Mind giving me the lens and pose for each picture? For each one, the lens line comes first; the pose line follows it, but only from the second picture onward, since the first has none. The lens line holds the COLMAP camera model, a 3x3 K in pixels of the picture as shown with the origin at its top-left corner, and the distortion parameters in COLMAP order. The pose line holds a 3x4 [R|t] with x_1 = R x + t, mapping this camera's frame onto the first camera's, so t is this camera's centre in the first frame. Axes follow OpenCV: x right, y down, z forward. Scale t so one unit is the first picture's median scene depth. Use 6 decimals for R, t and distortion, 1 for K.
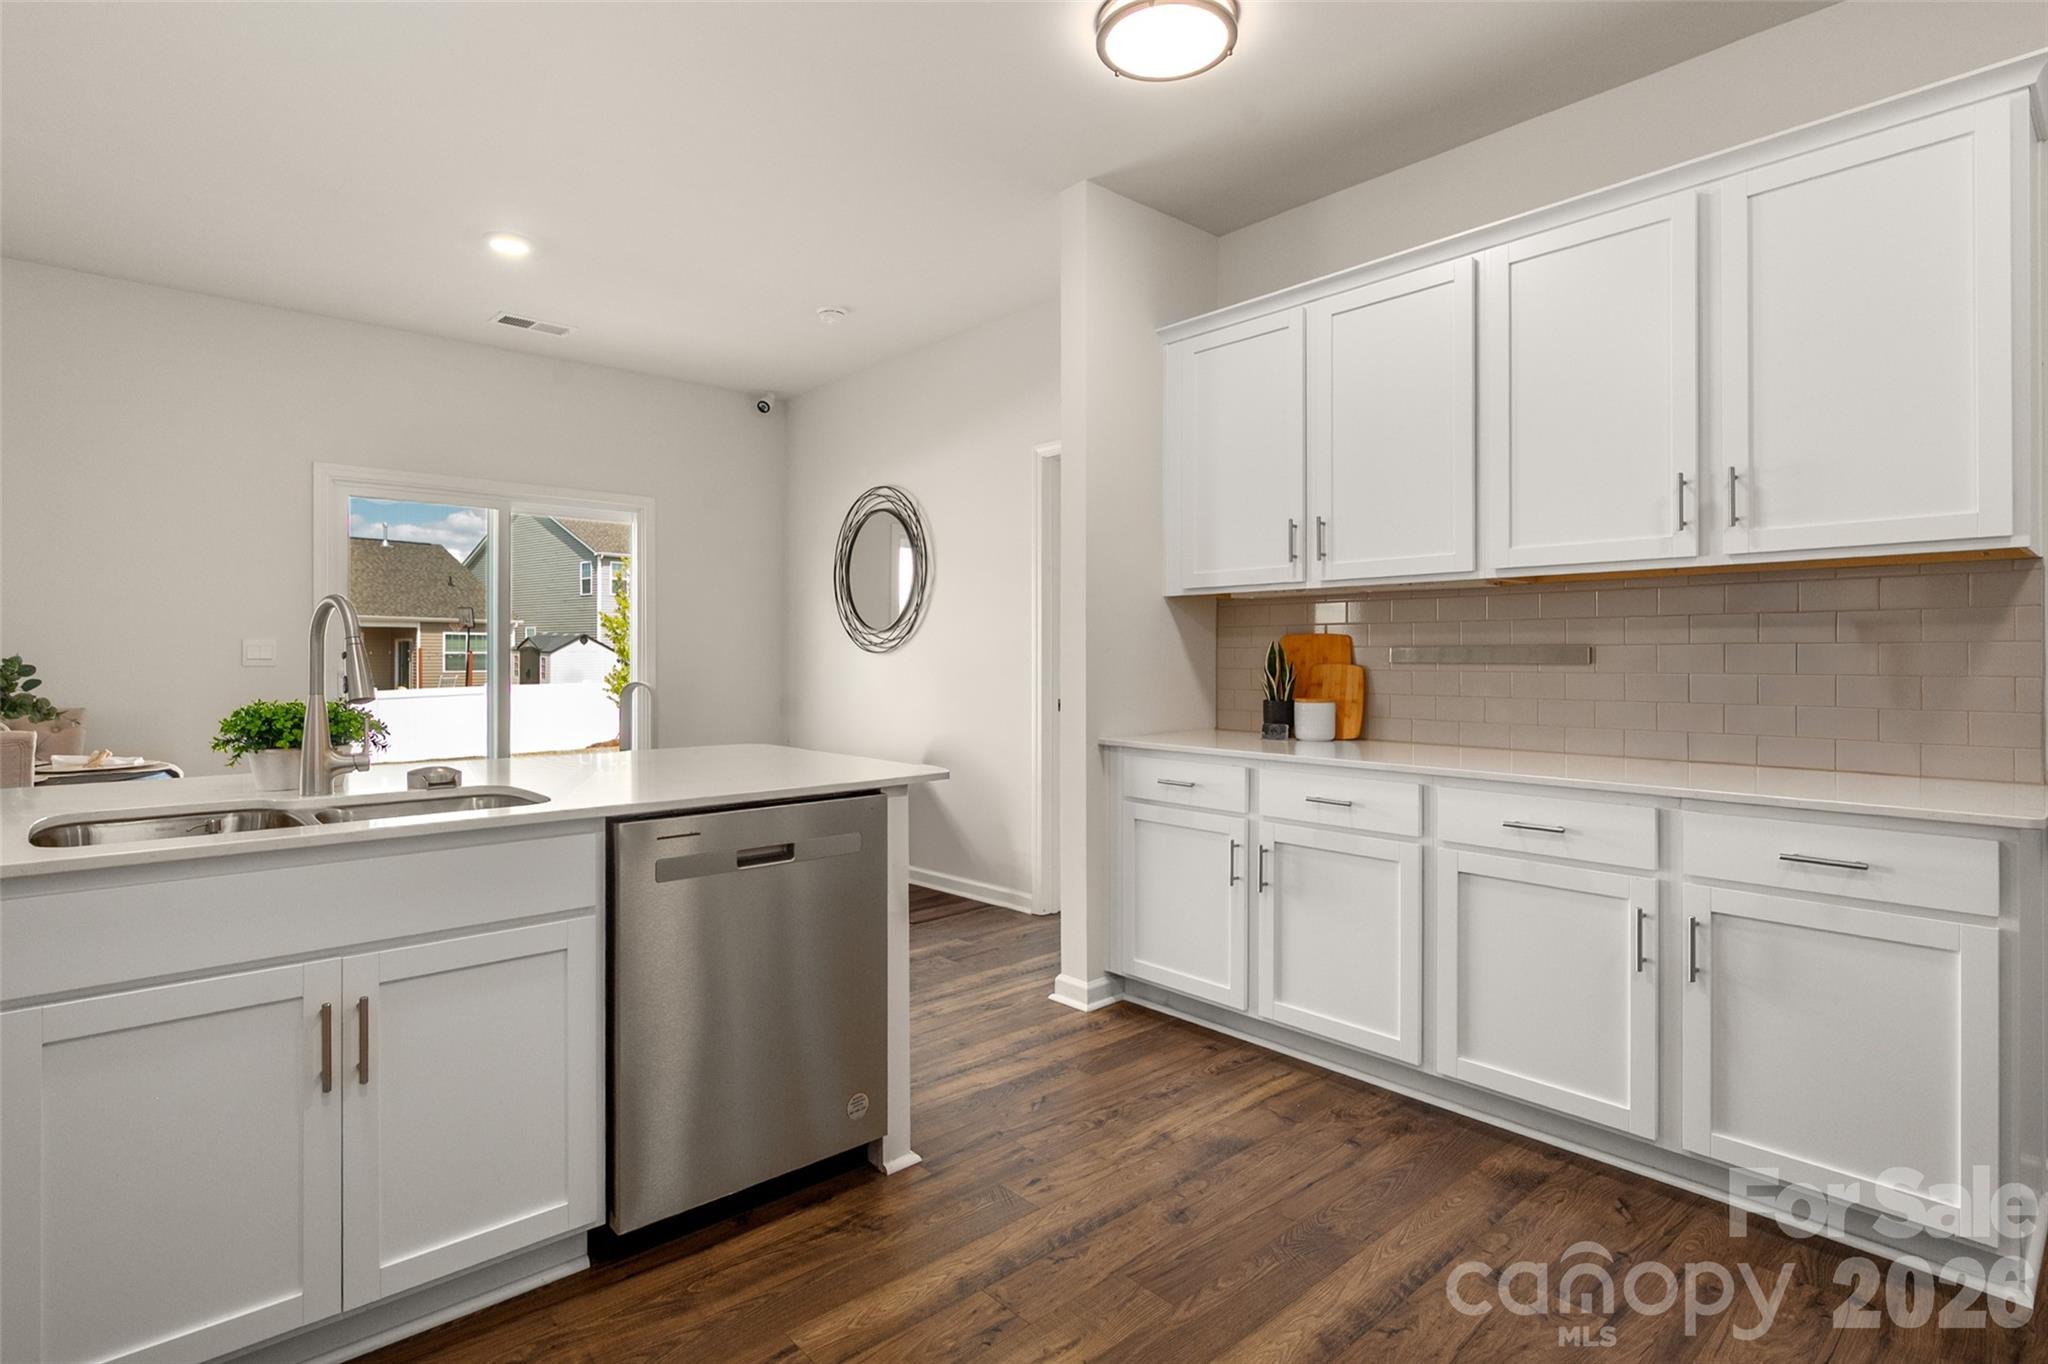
lens RADIAL K [[1019.3, 0, 1019.5], [0, 1019.3, 667.8], [0, 0, 1]] dist [-0.000523, -0.001192]
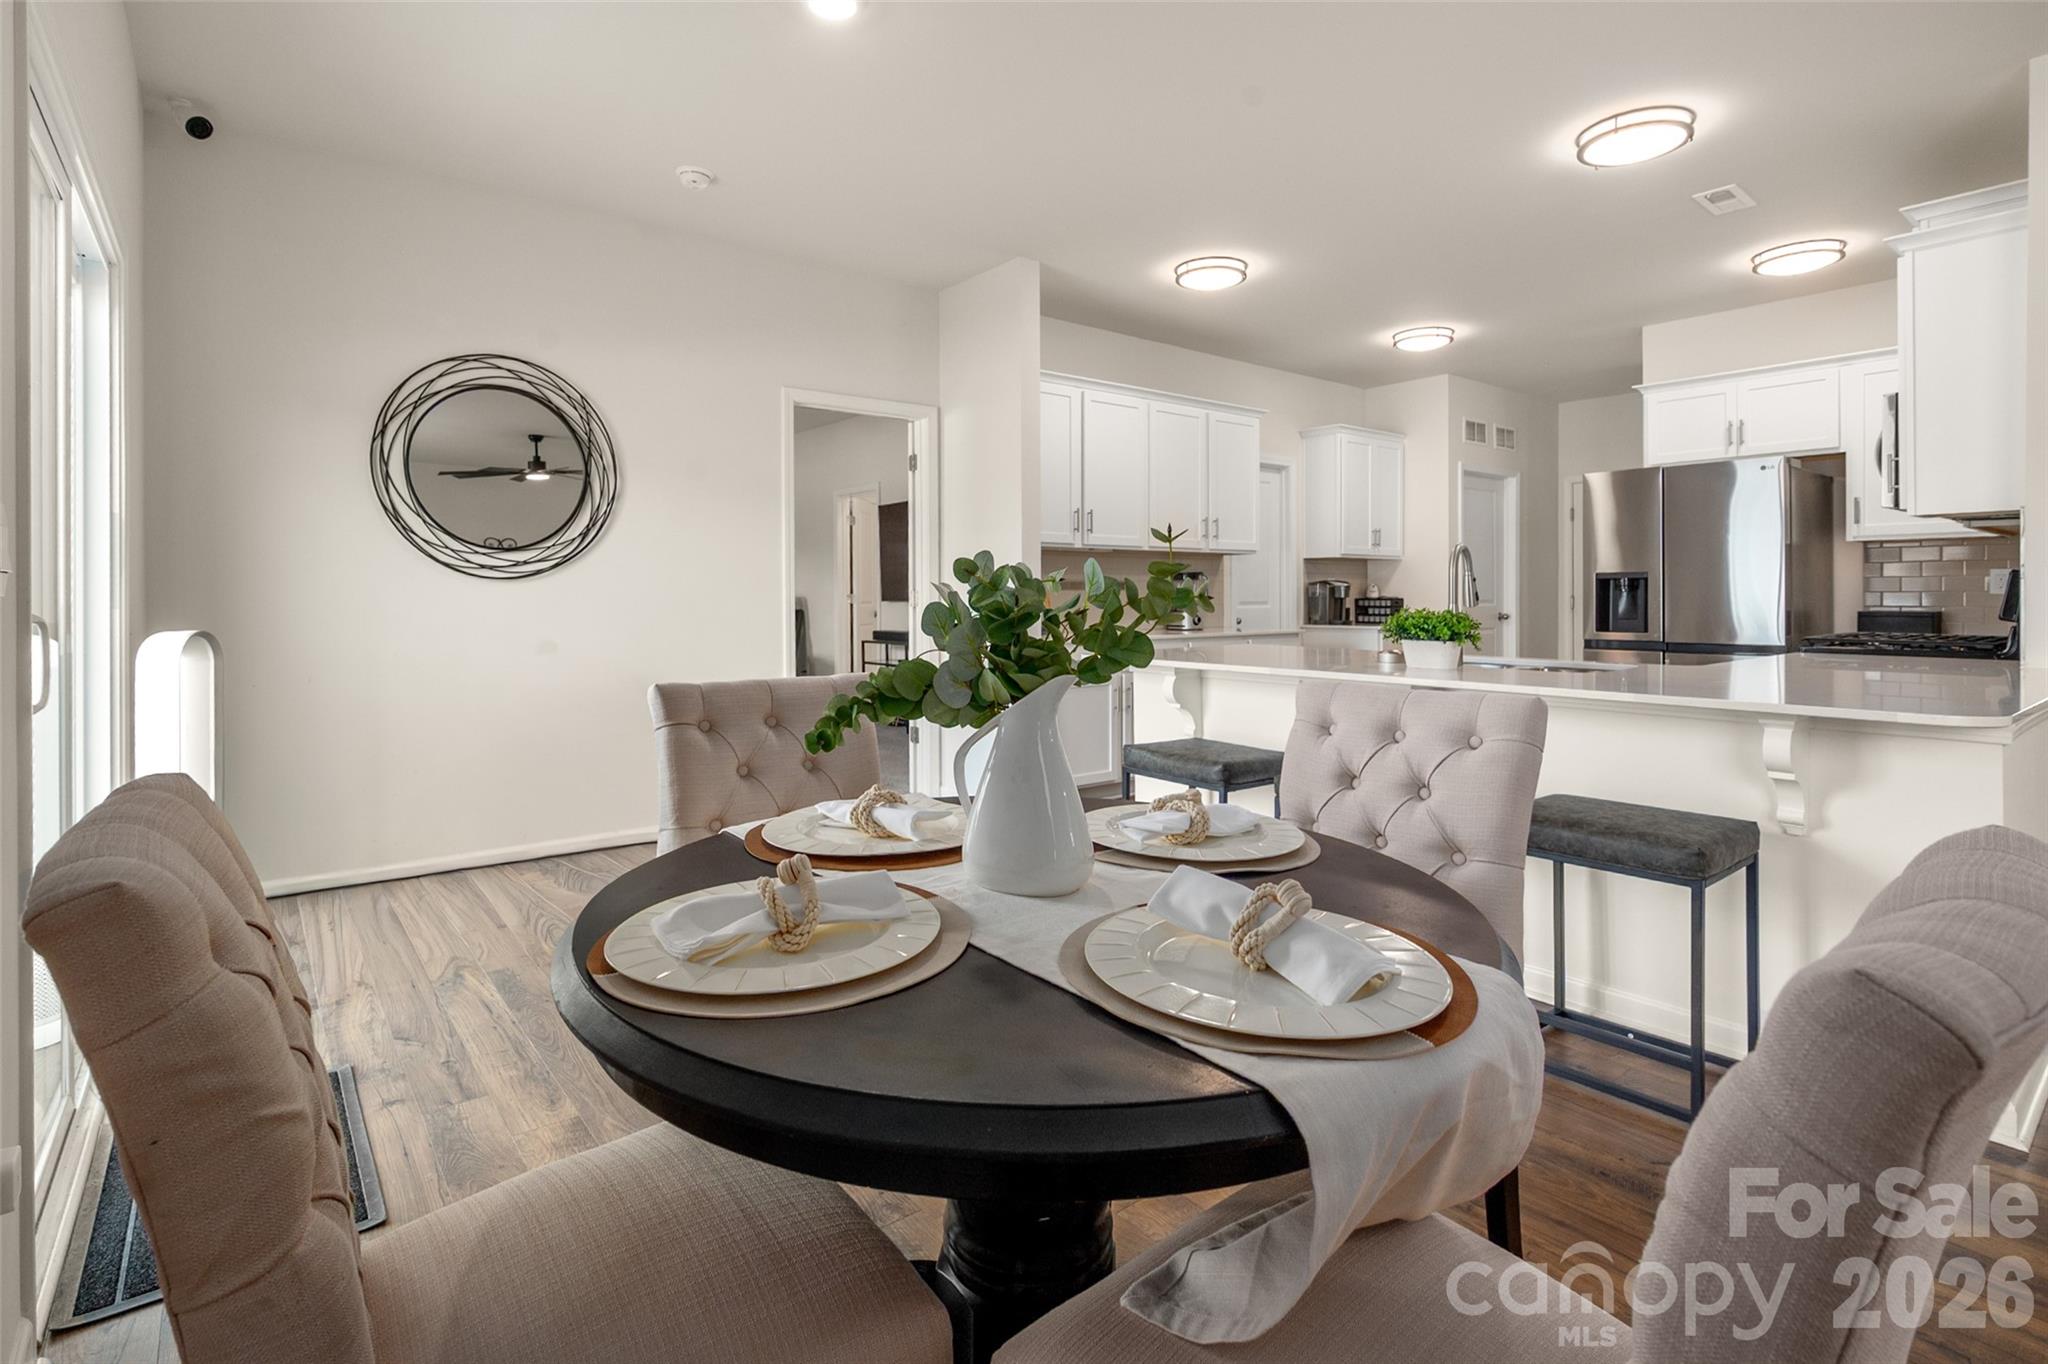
lens RADIAL K [[986.6, 0, 999.6], [0, 986.6, 599.2], [0, 0, 1]] dist [-0.001307, 0.000022]
pose [[0.042948, 0.006550, 0.999056, -1.391975], [0.022162, 0.999726, -0.007507, 0.022552], [-0.998832, 0.022463, 0.042791, 1.013470]]
